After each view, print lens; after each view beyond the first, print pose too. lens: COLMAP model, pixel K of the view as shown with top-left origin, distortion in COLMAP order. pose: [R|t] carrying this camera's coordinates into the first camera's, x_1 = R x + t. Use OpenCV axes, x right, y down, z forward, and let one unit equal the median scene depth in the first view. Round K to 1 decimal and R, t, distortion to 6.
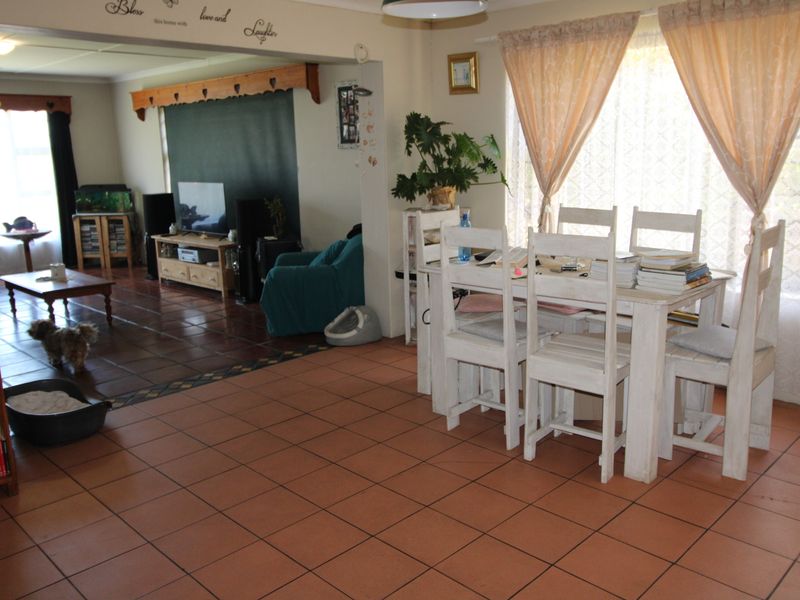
lens RADIAL K [[690.9, 0, 405.1], [0, 690.9, 283.9], [0, 0, 1]] dist [0.016795, -0.016020]
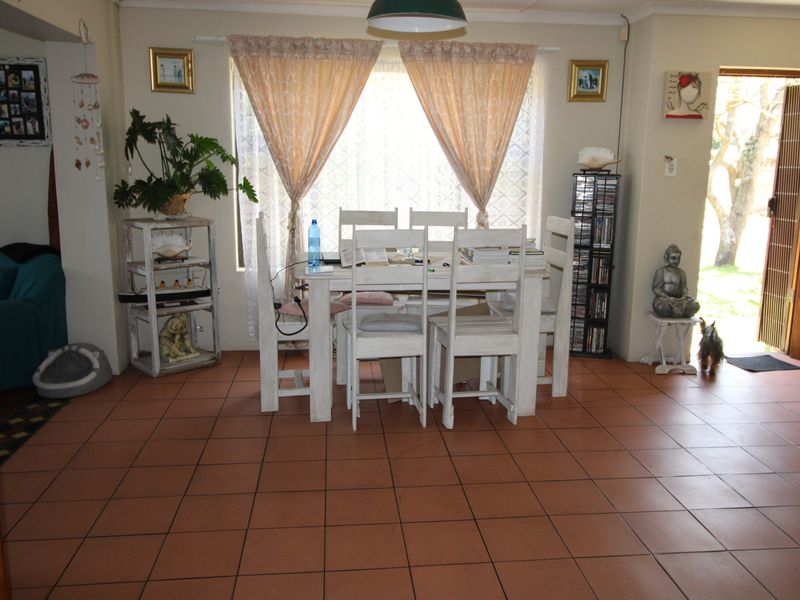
lens RADIAL K [[690.9, 0, 407.0], [0, 690.9, 284.9], [0, 0, 1]] dist [0.016795, -0.016020]
pose [[0.629342, -0.112707, 0.768912, -0.588634], [0.122751, 0.991423, 0.044854, -0.033808], [-0.767373, 0.066156, 0.637779, 0.254423]]
